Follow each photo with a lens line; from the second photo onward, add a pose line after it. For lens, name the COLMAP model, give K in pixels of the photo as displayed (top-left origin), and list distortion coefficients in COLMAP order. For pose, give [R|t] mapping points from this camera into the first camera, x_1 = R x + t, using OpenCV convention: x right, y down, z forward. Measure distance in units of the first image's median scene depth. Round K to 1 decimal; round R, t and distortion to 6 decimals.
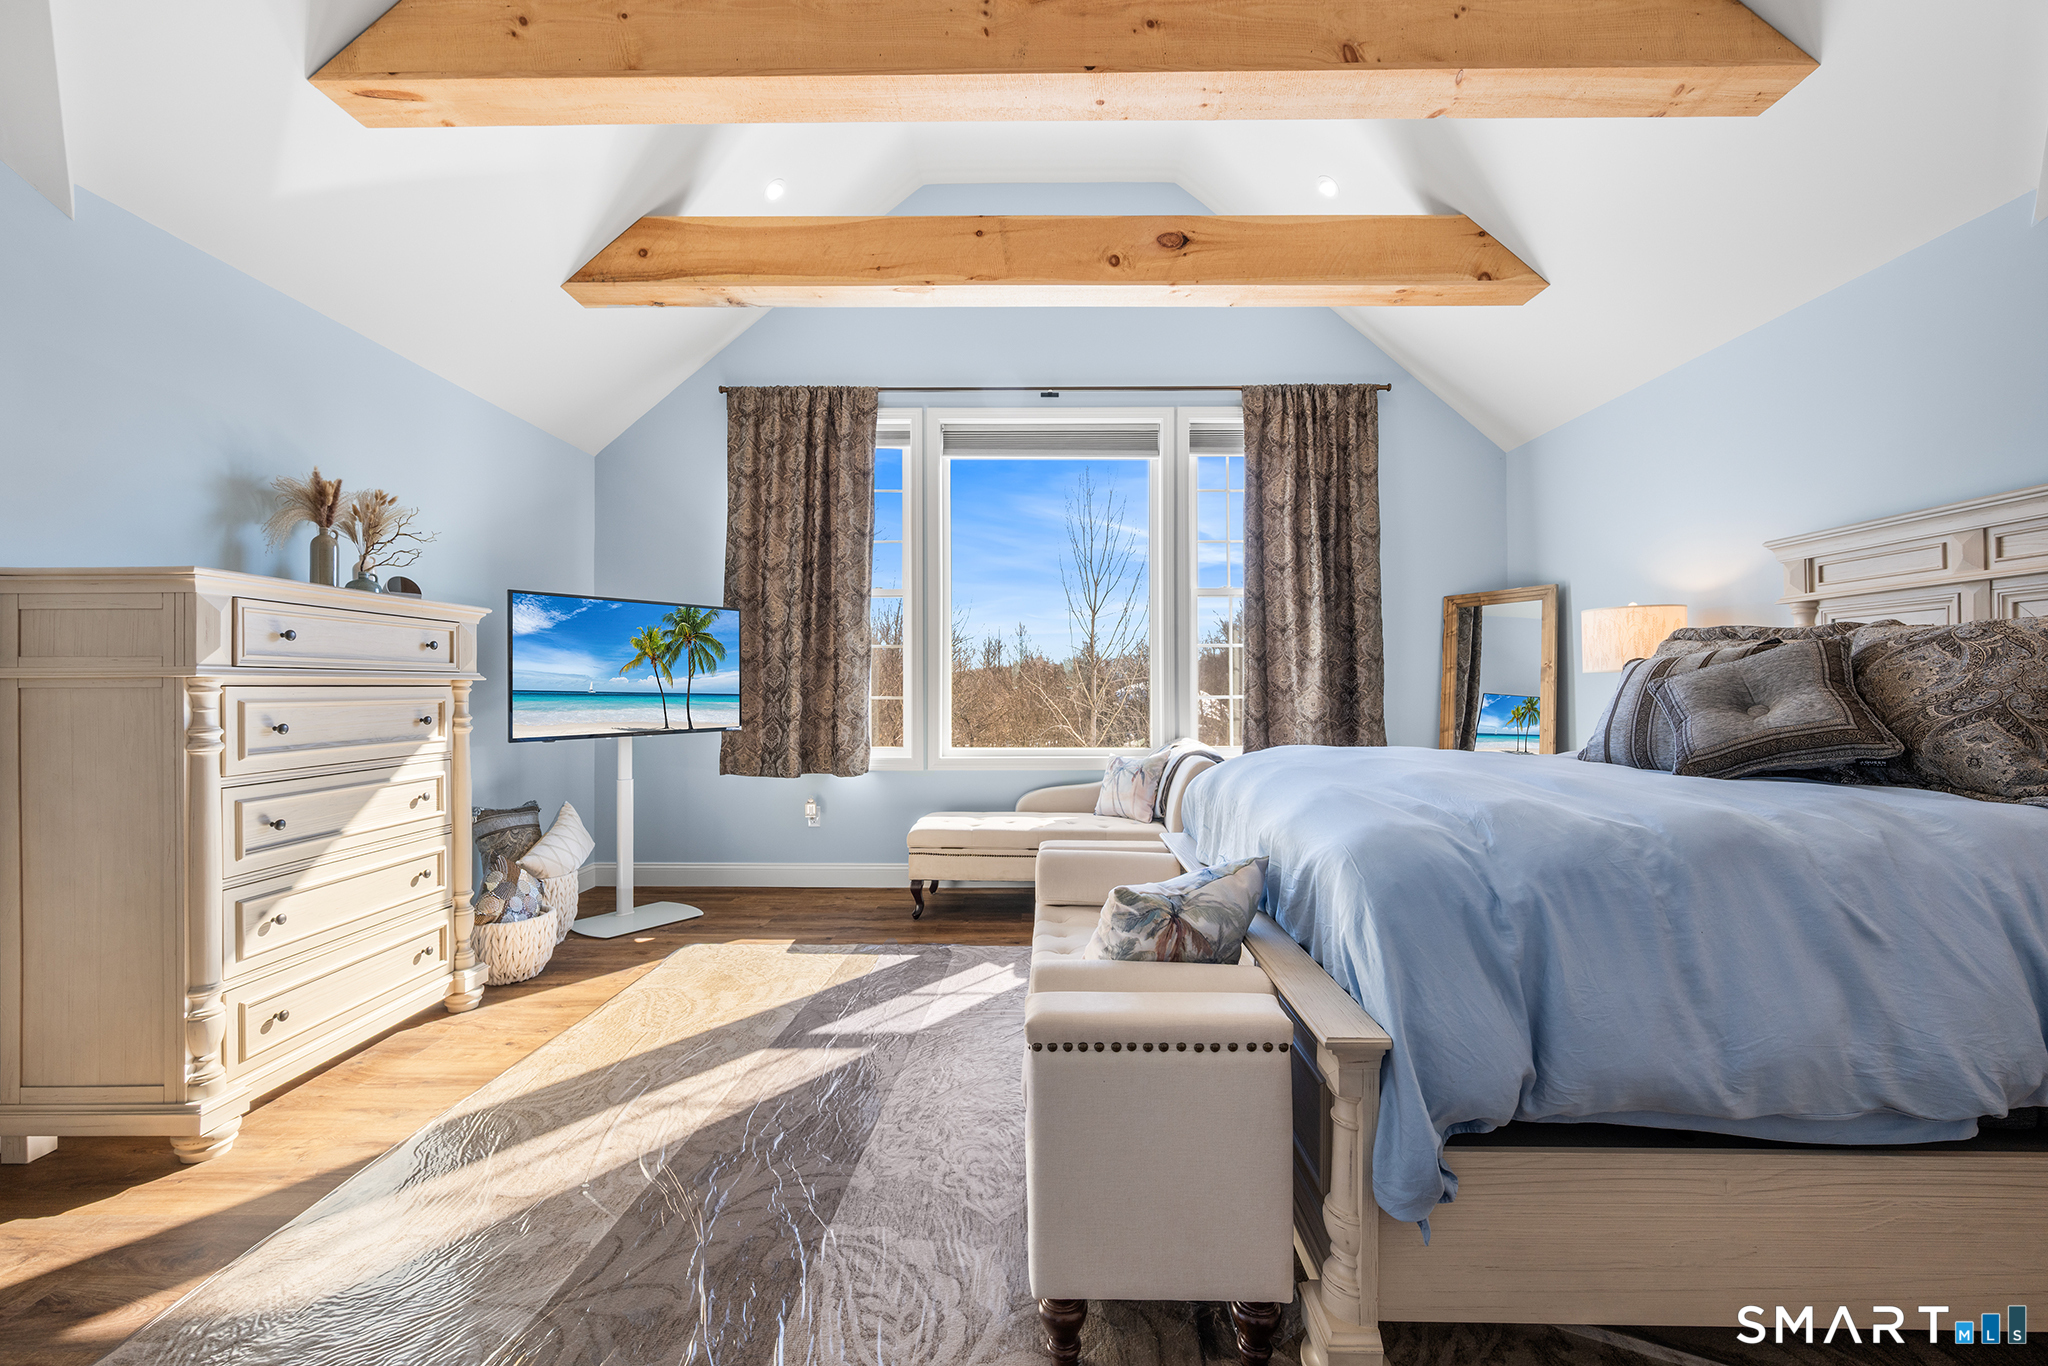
lens RADIAL K [[818.6, 0, 1024.0], [0, 818.6, 683.0], [0, 0, 1]] dist [0.001005, 0.000162]
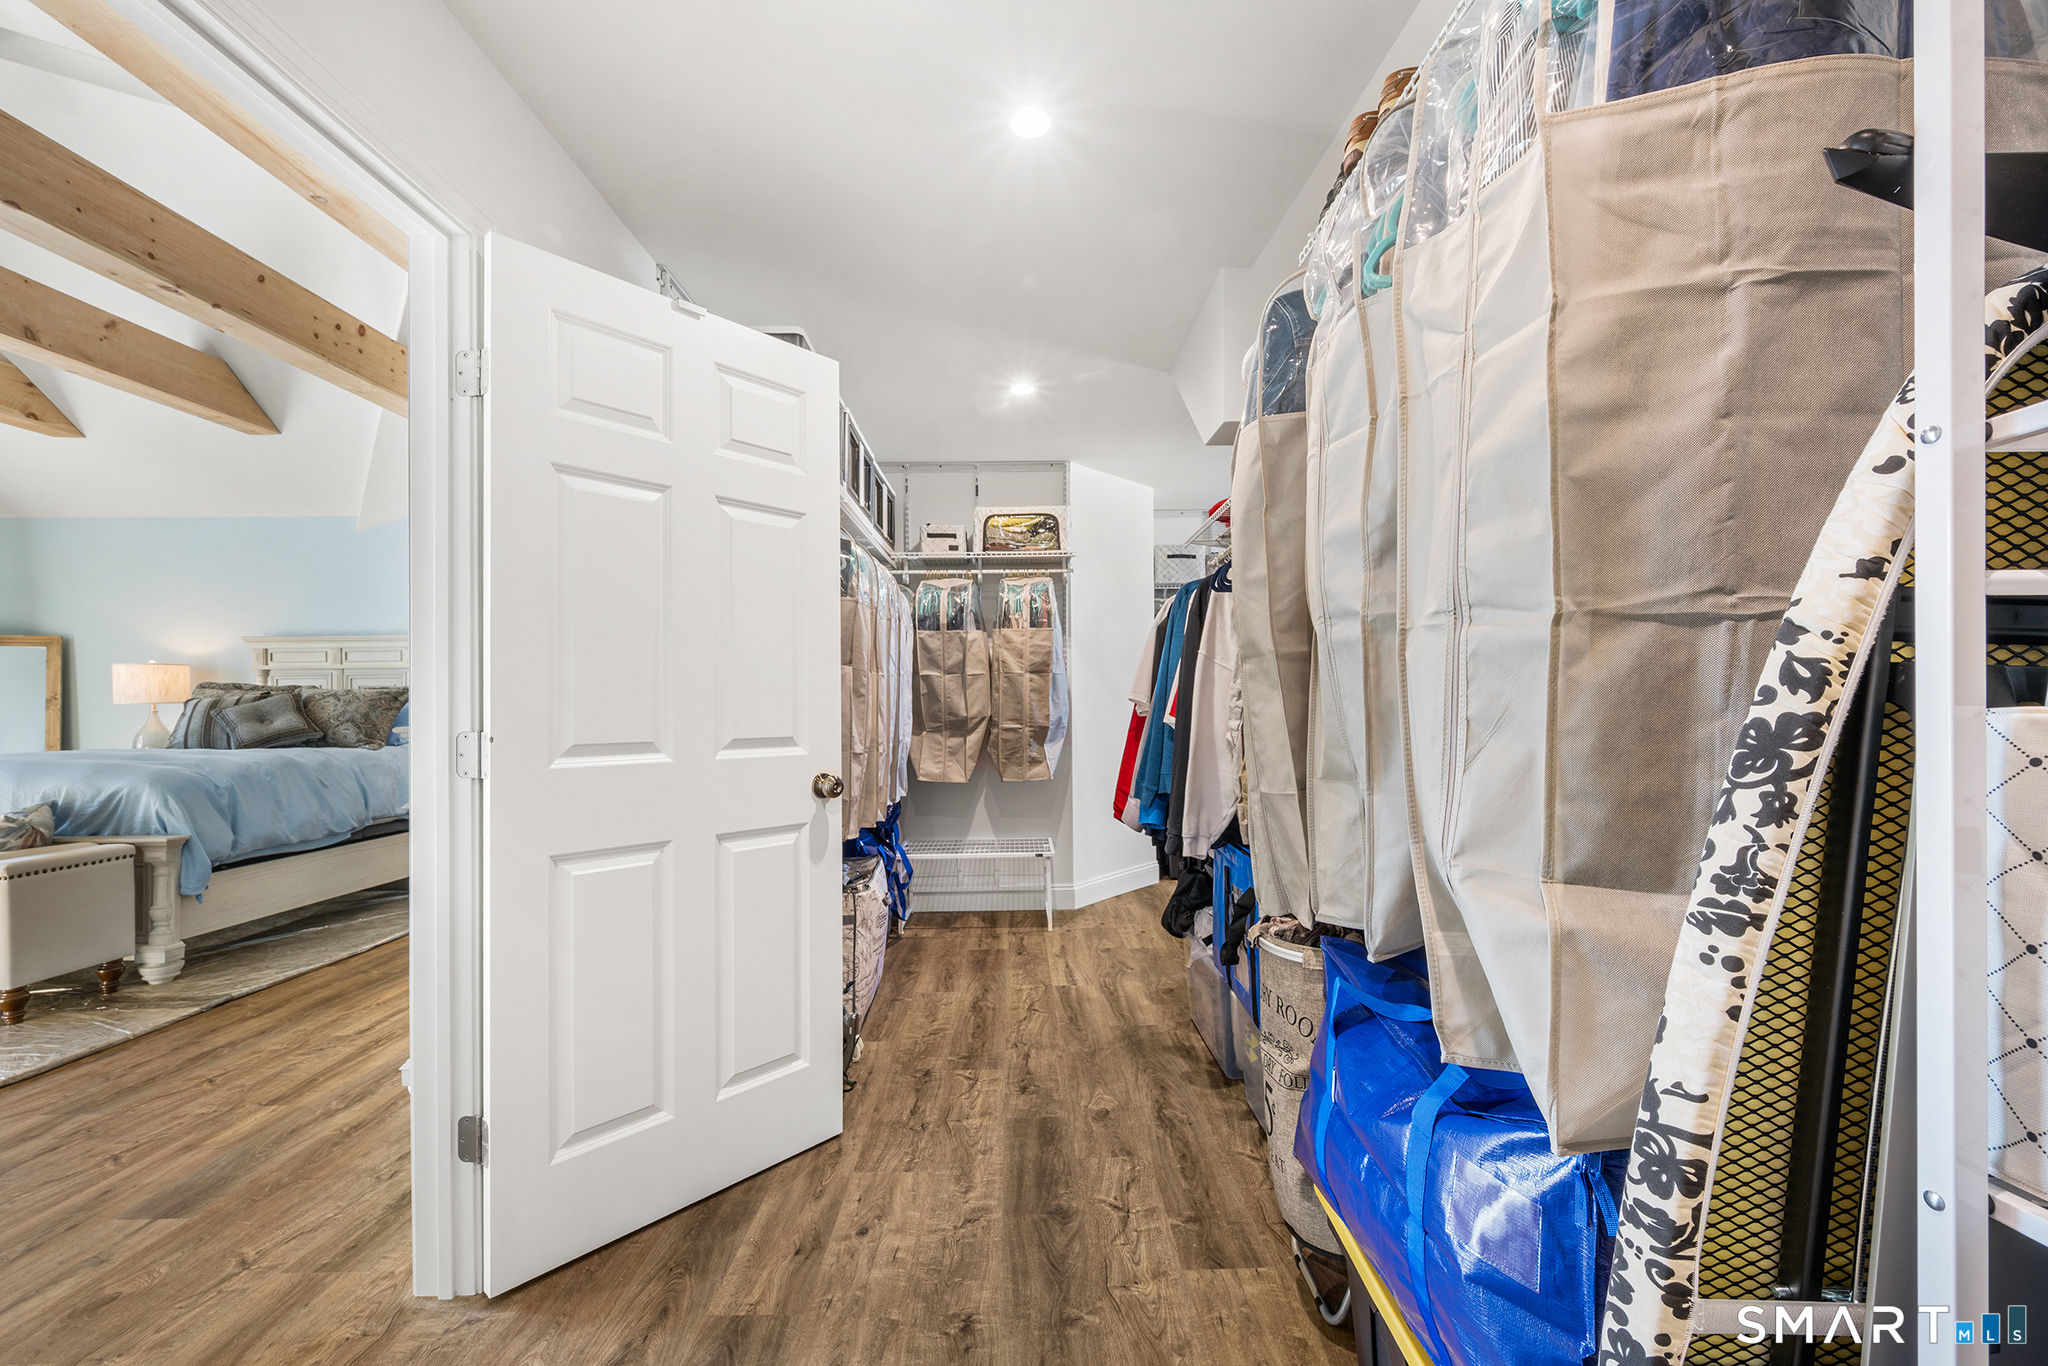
lens RADIAL K [[808.4, 0, 1025.6], [0, 808.4, 696.0], [0, 0, 1]] dist [-0.000259, -0.000165]
pose [[-0.028134, 0.009955, 0.999555, -1.807502], [0.001258, 0.999950, -0.009924, -0.021286], [-0.999603, 0.000978, -0.028145, -1.362075]]
